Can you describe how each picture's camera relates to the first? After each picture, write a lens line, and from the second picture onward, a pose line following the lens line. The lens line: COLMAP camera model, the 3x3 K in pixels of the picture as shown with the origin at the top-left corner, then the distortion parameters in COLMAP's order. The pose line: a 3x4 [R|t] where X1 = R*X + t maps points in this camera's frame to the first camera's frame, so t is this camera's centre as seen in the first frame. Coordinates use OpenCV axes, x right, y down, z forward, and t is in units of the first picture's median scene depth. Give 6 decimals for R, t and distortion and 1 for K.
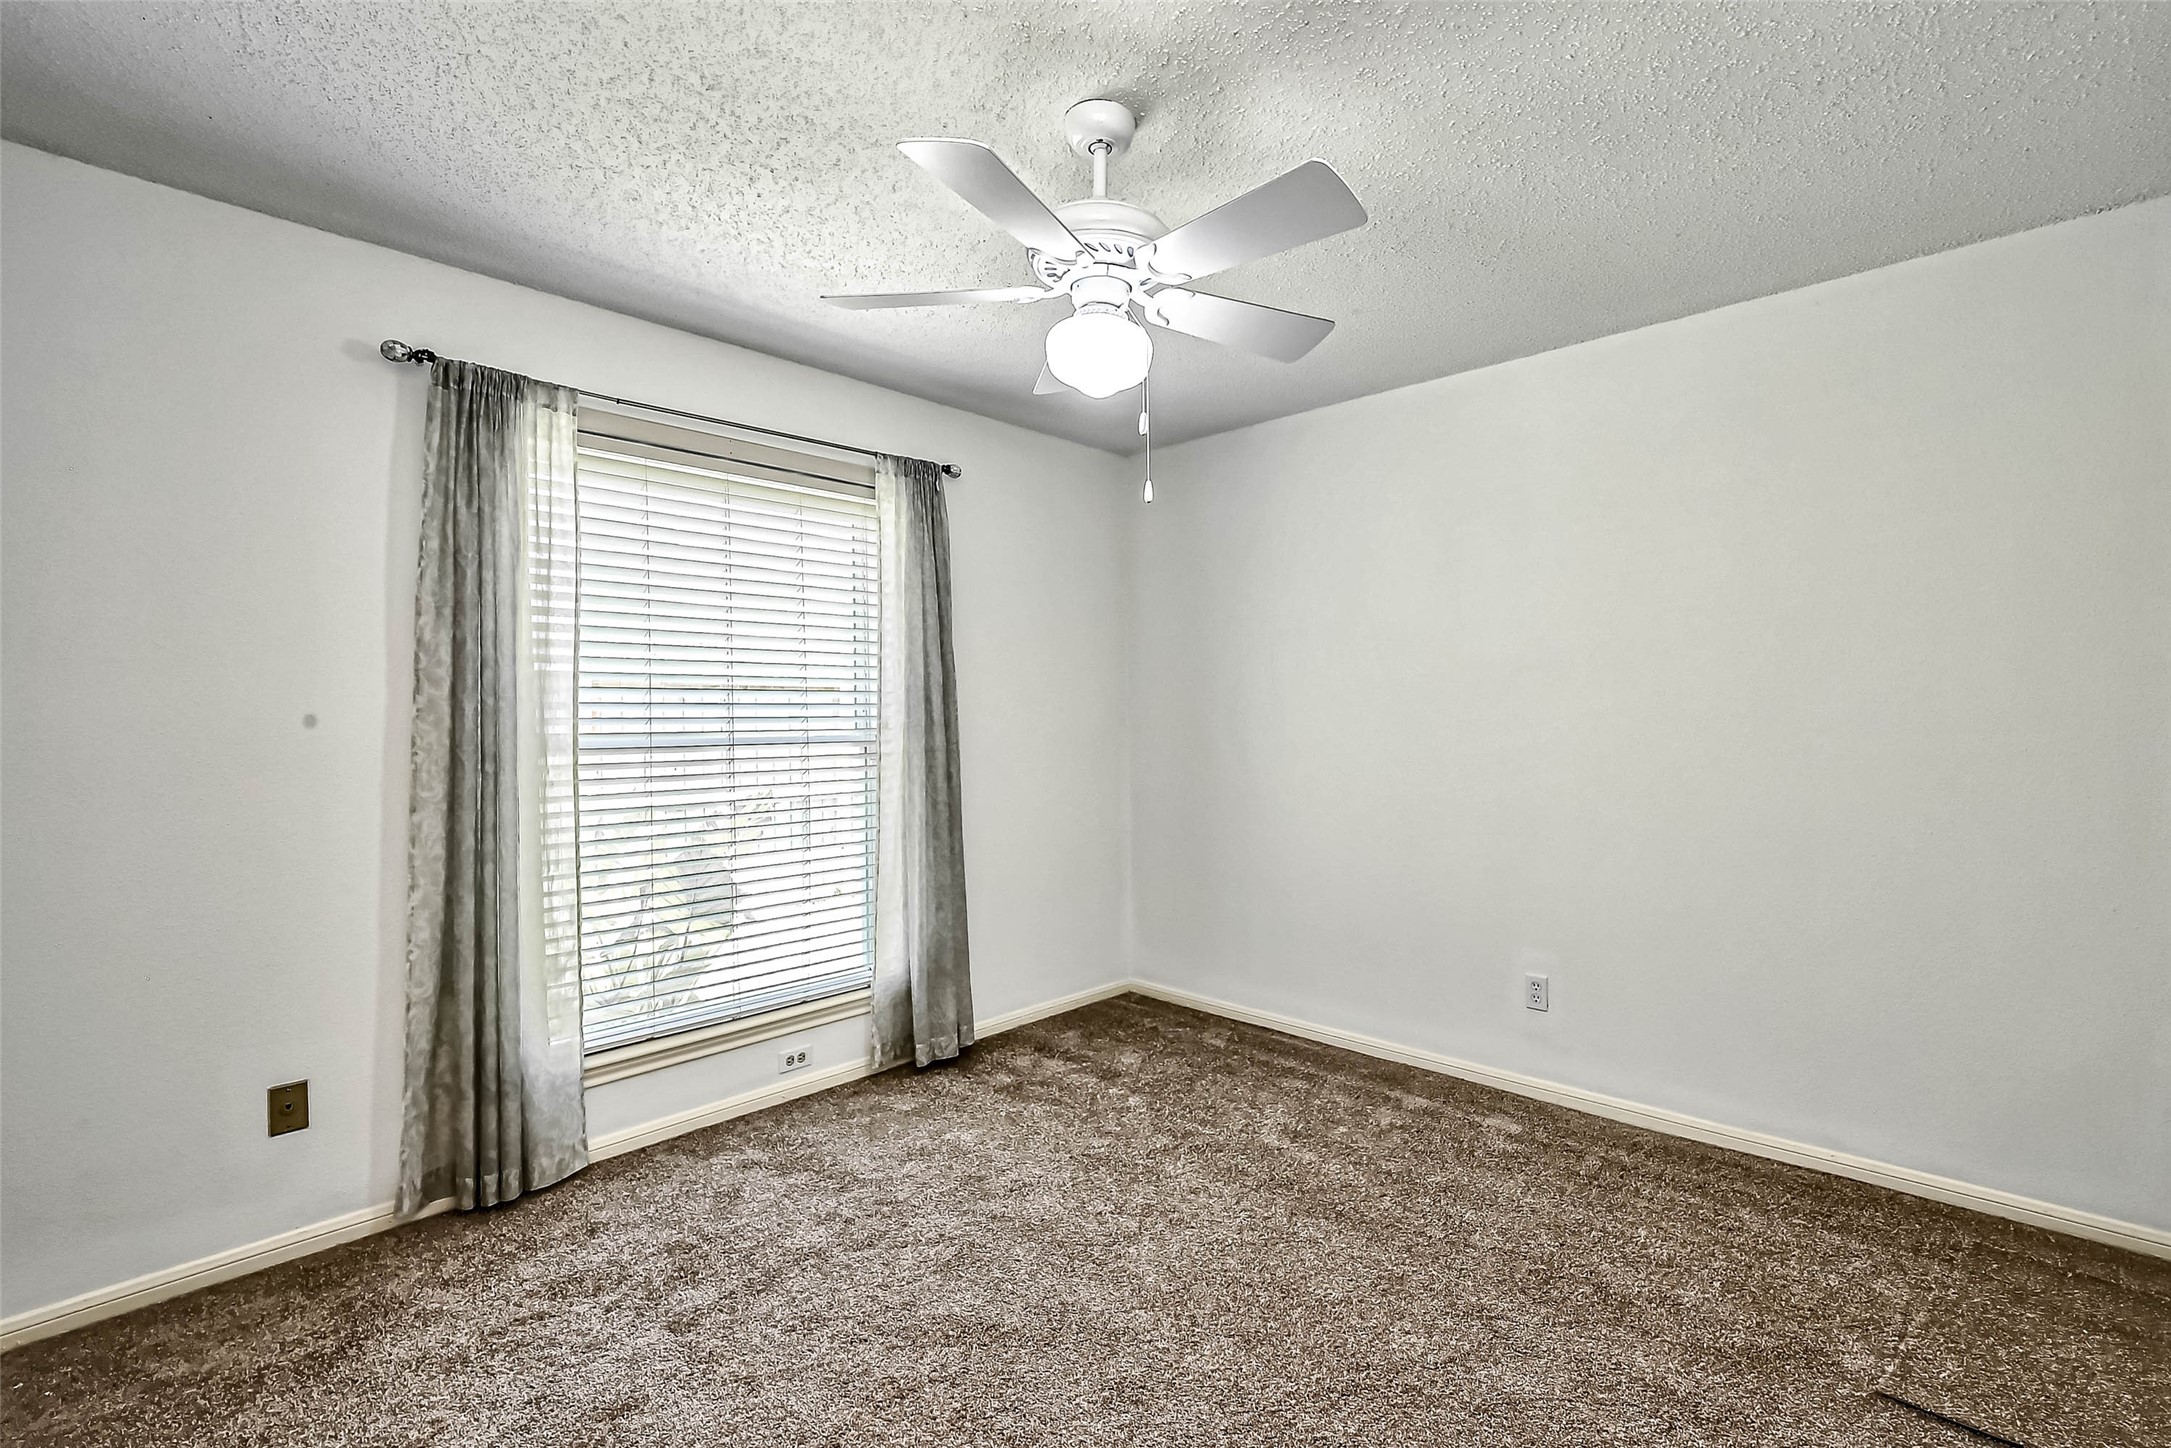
lens RADIAL K [[895.1, 0, 1097.6], [0, 895.1, 721.5], [0, 0, 1]] dist [0.001601, -0.000343]
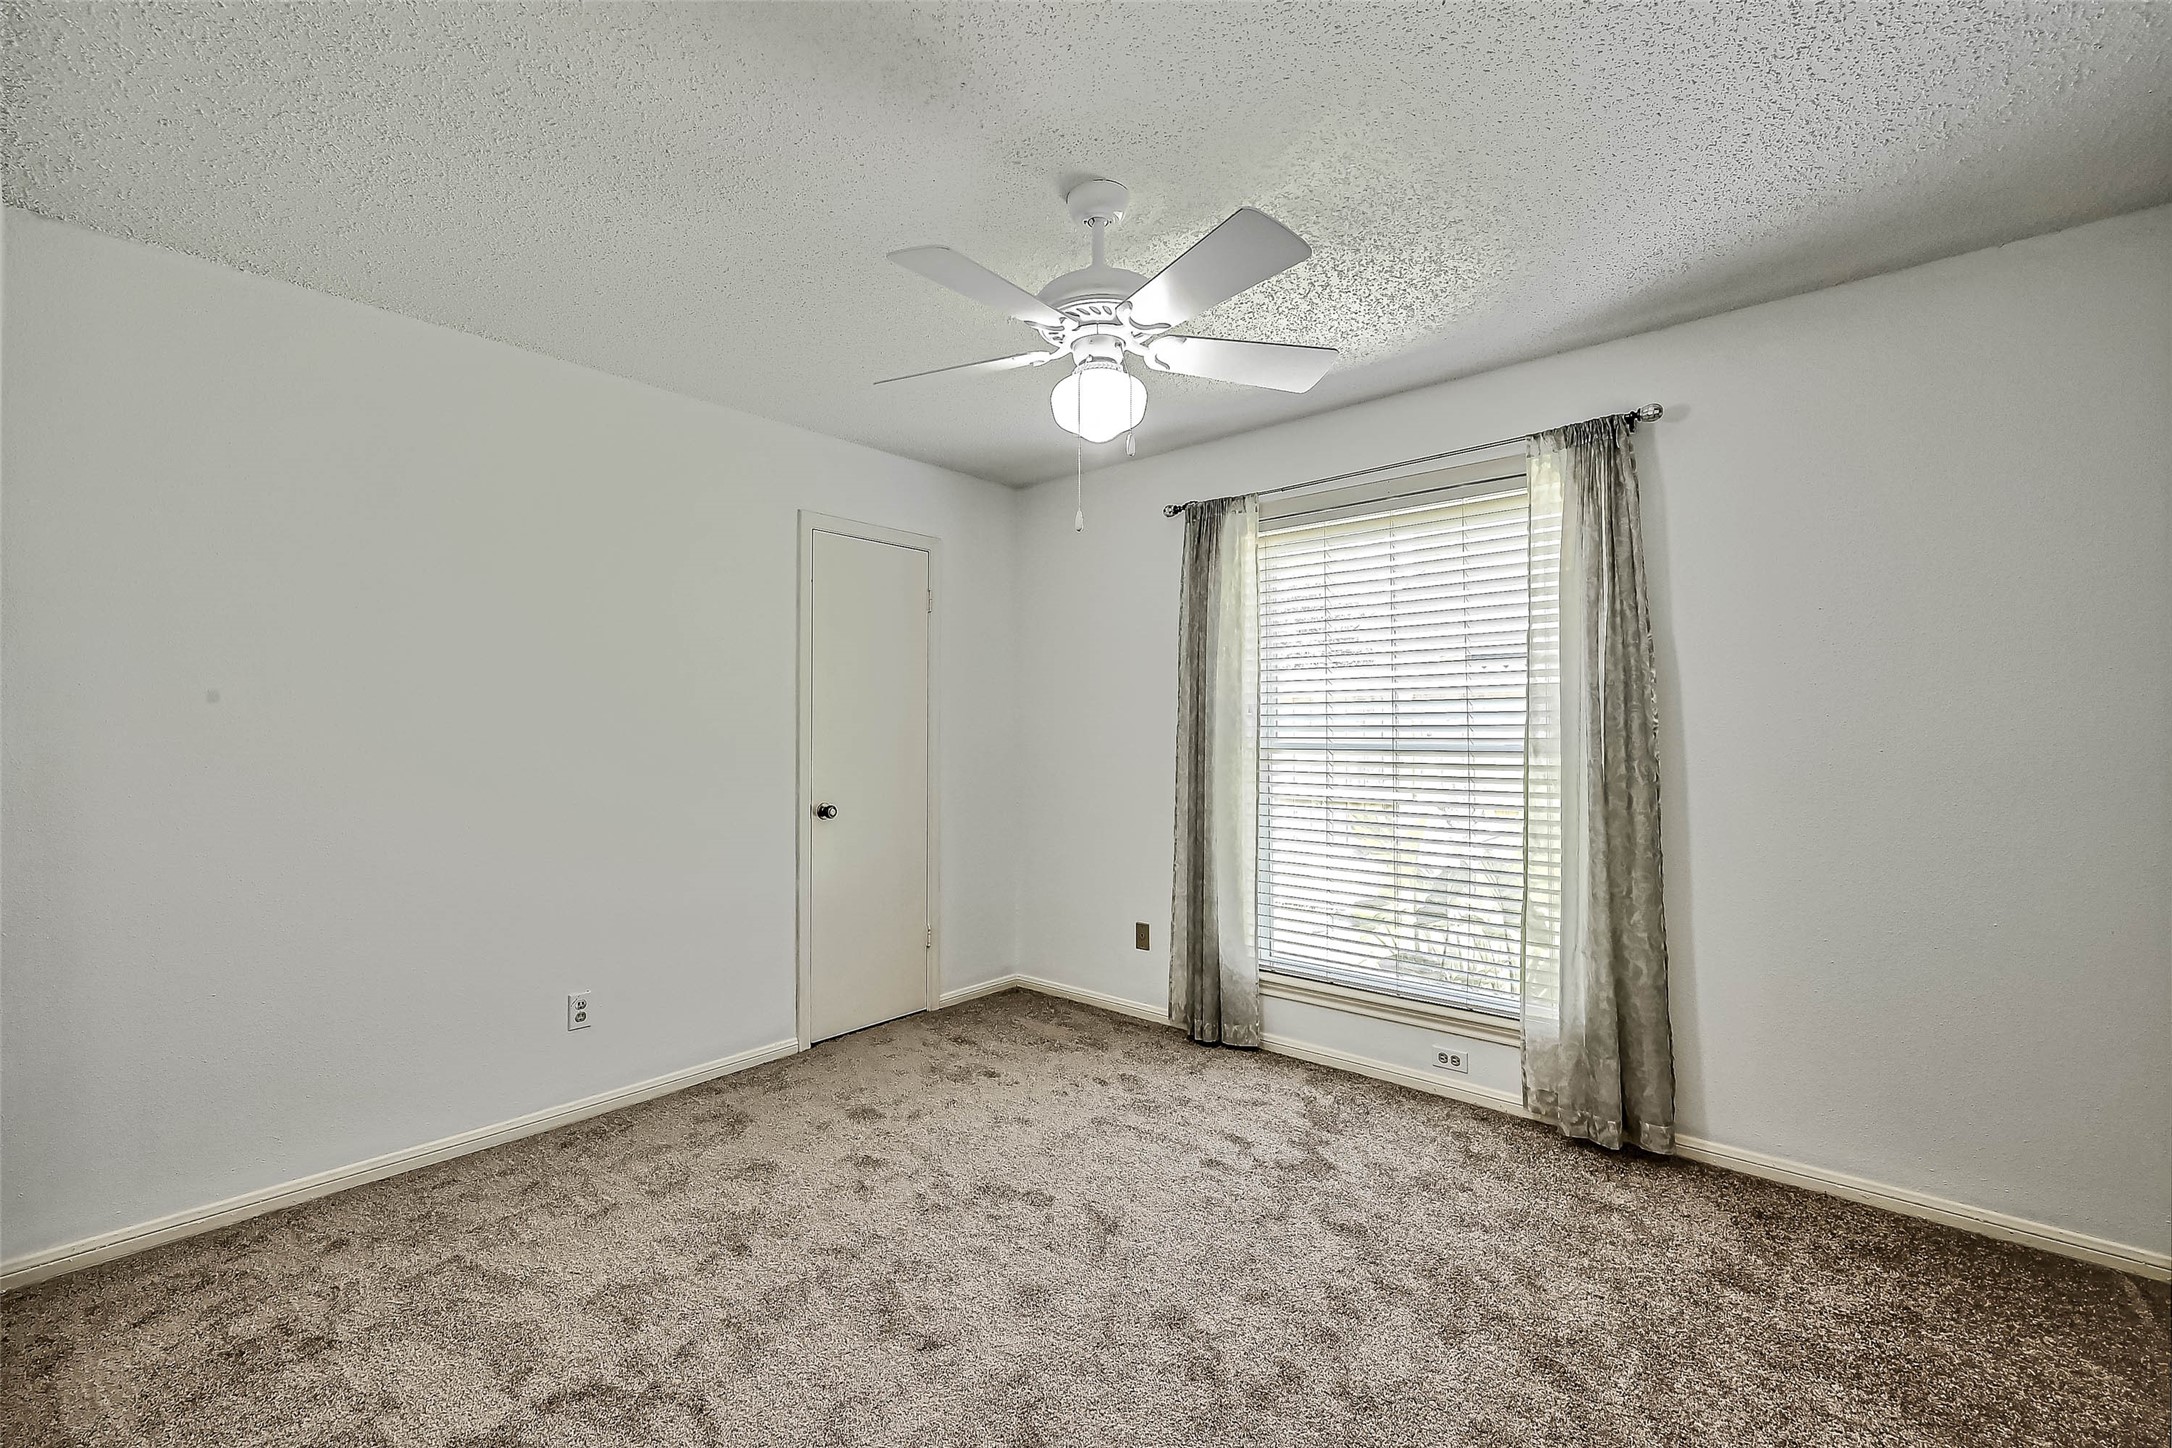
lens RADIAL K [[895.5, 0, 1098.2], [0, 895.5, 718.6], [0, 0, 1]] dist [0.001601, -0.000343]
pose [[0.110725, 0.001208, -0.993850, 0.734568], [-0.001408, 0.999998, 0.001059, -0.016023], [0.993850, 0.001282, 0.110726, 0.559778]]
